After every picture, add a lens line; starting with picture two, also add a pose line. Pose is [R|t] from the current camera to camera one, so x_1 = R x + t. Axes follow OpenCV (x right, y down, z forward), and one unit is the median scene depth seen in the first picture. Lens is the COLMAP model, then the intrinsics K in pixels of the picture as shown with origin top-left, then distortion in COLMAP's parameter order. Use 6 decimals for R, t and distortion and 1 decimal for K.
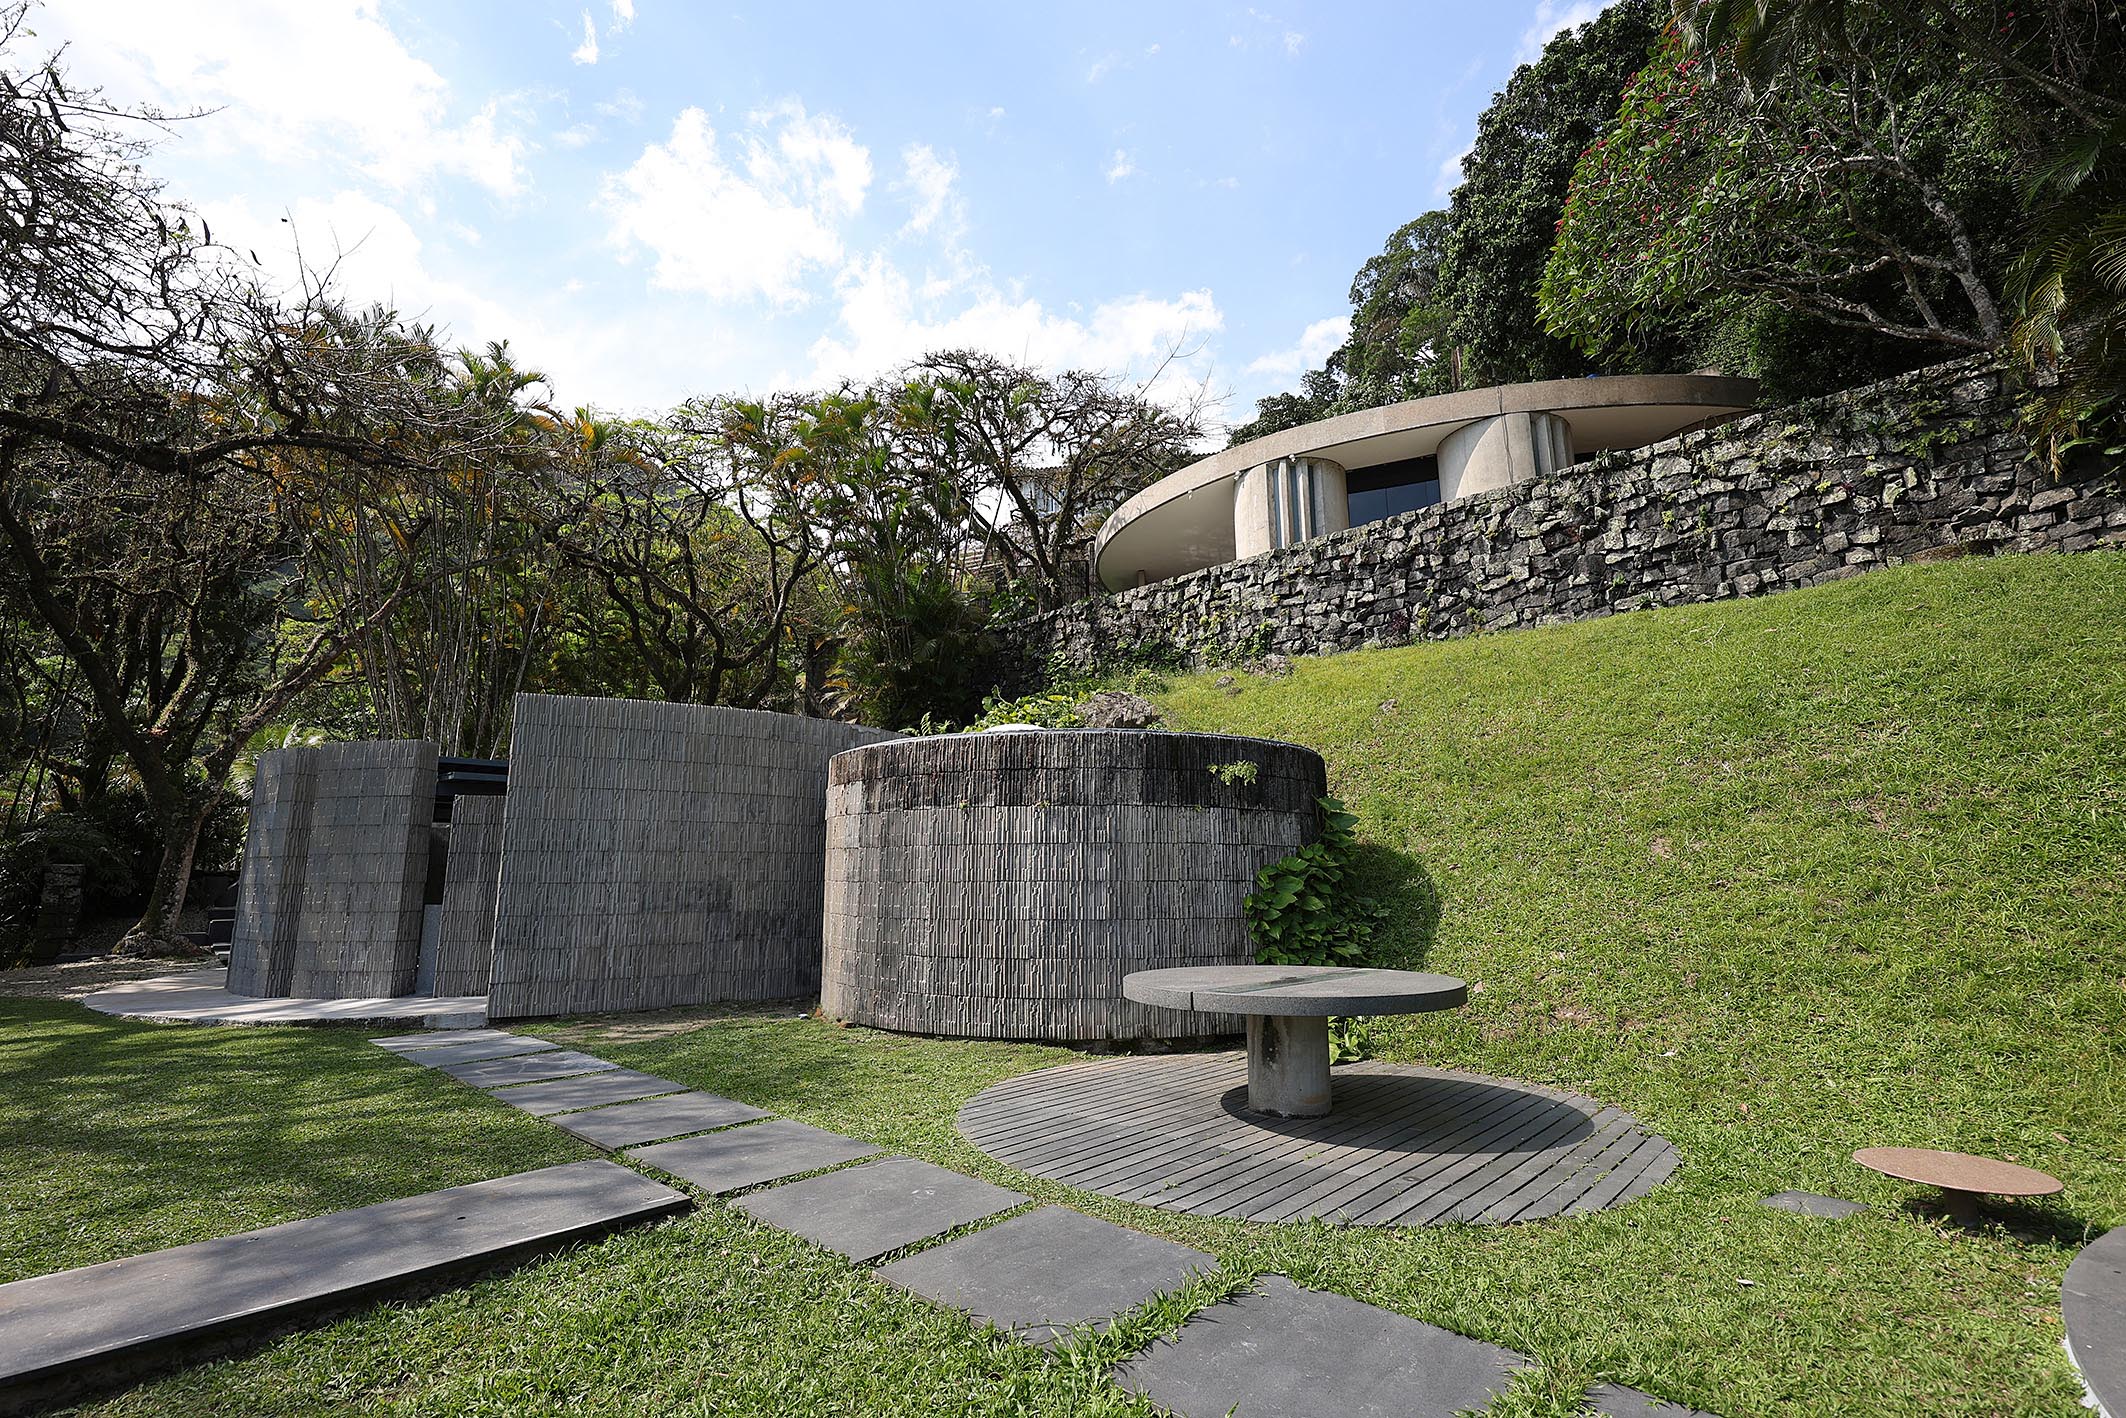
lens RADIAL K [[943.7, 0, 1060.1], [0, 943.7, 717.0], [0, 0, 1]] dist [-0.000103, 0.000231]
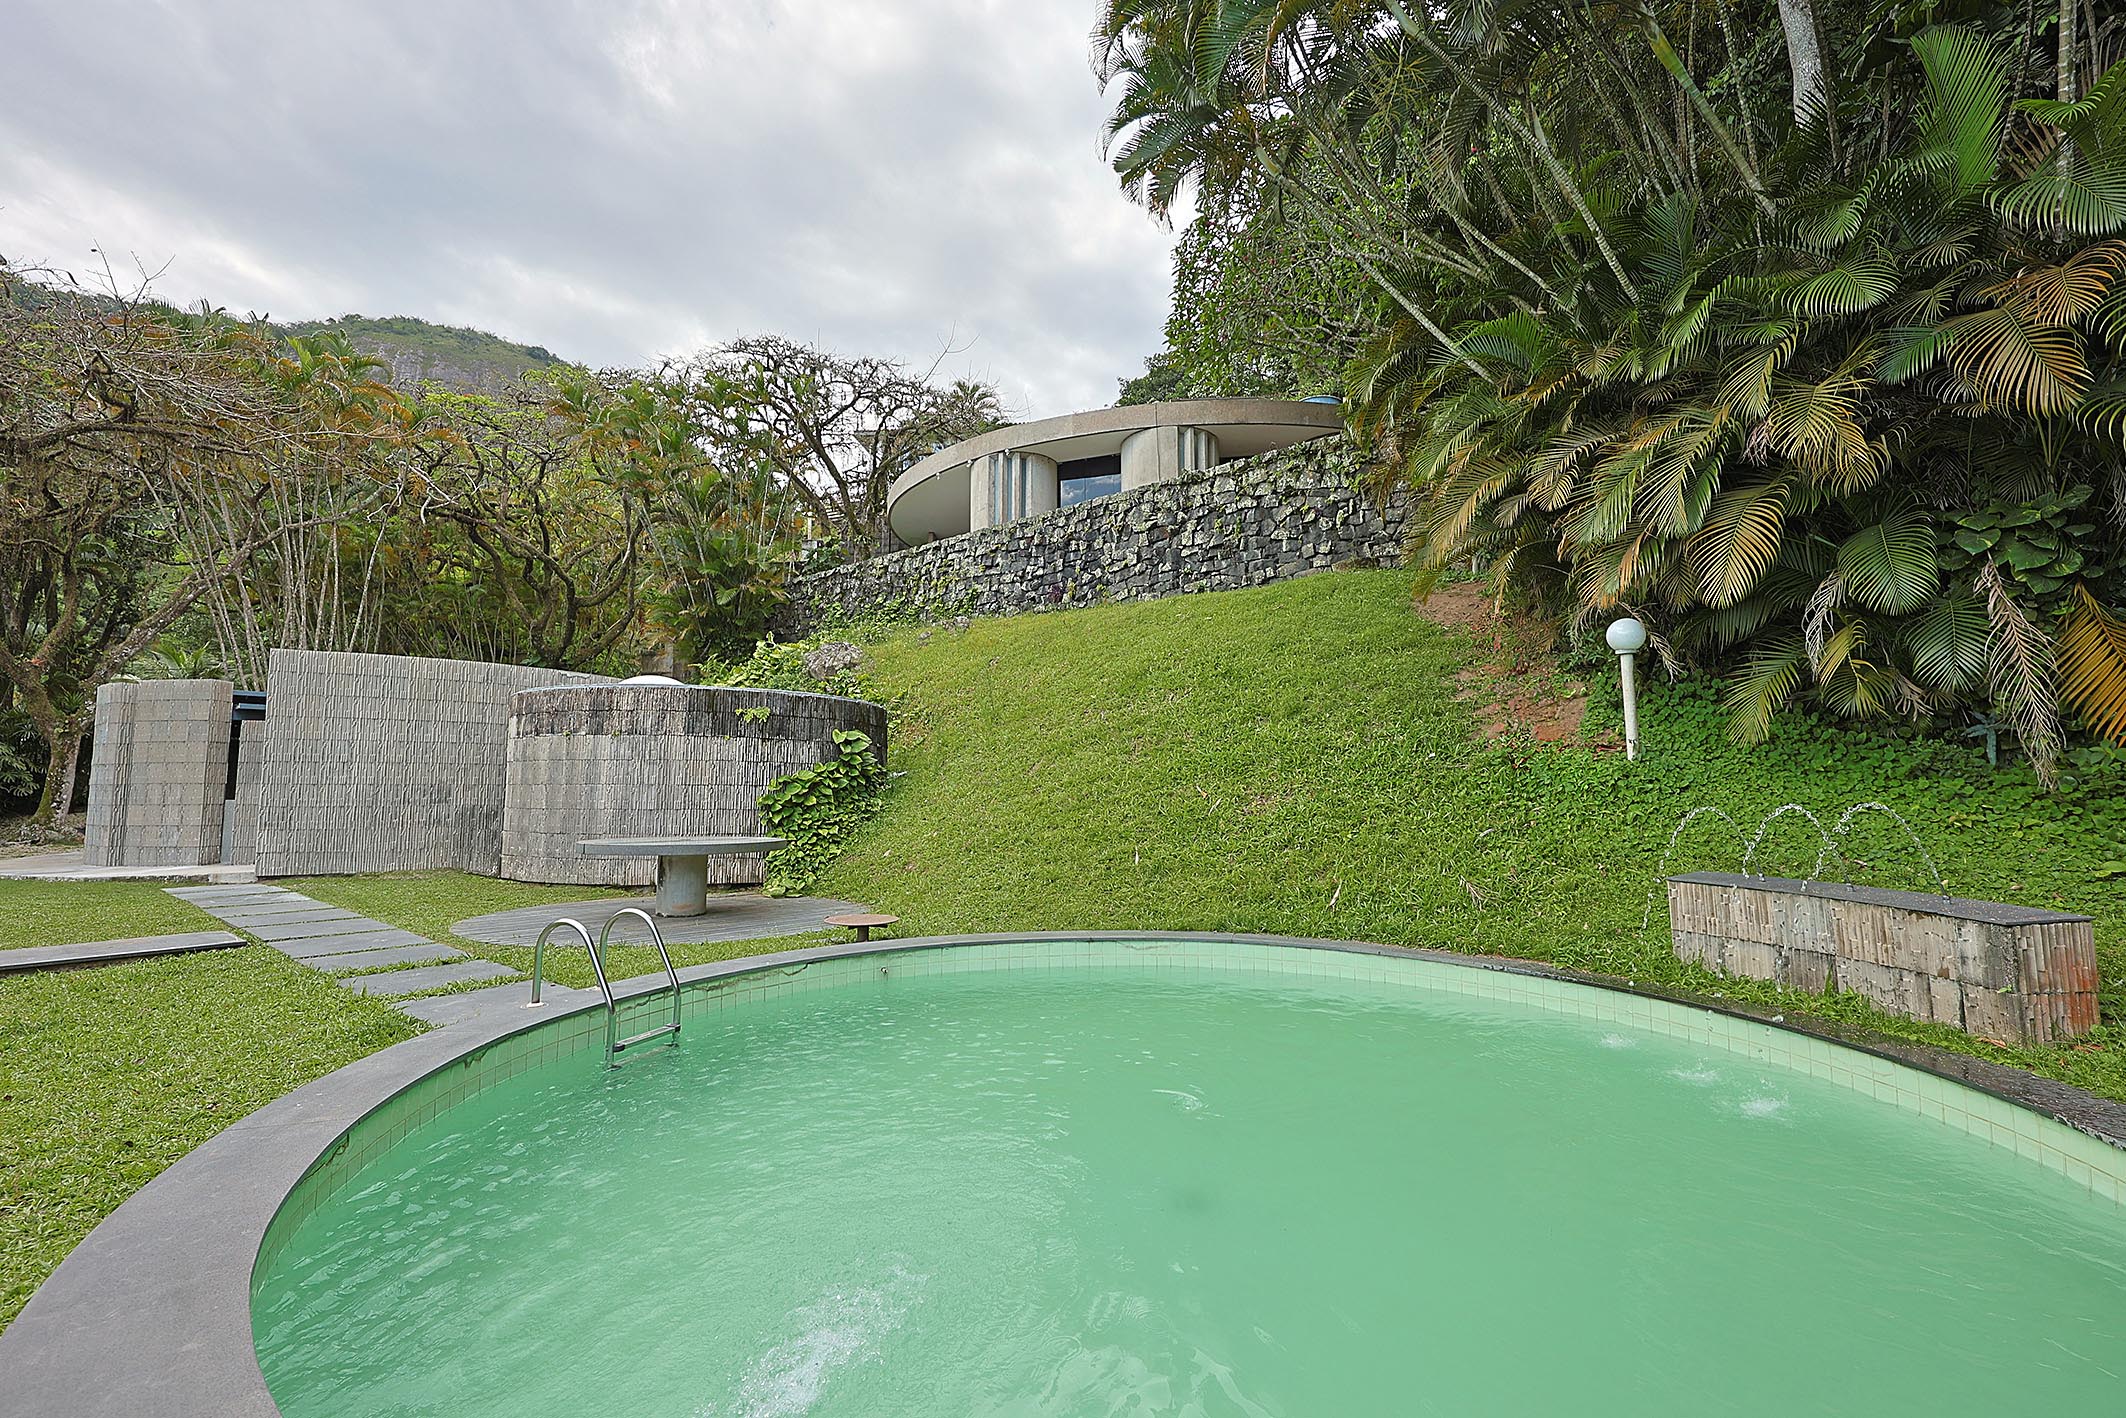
lens RADIAL K [[889.2, 0, 1068.2], [0, 889.2, 716.9], [0, 0, 1]] dist [-0.009454, 0.000091]
pose [[0.997213, 0.014114, 0.073255, 0.321699], [-0.020122, 0.996434, 0.081943, -0.035107], [-0.071837, -0.083188, 0.993941, -0.245457]]
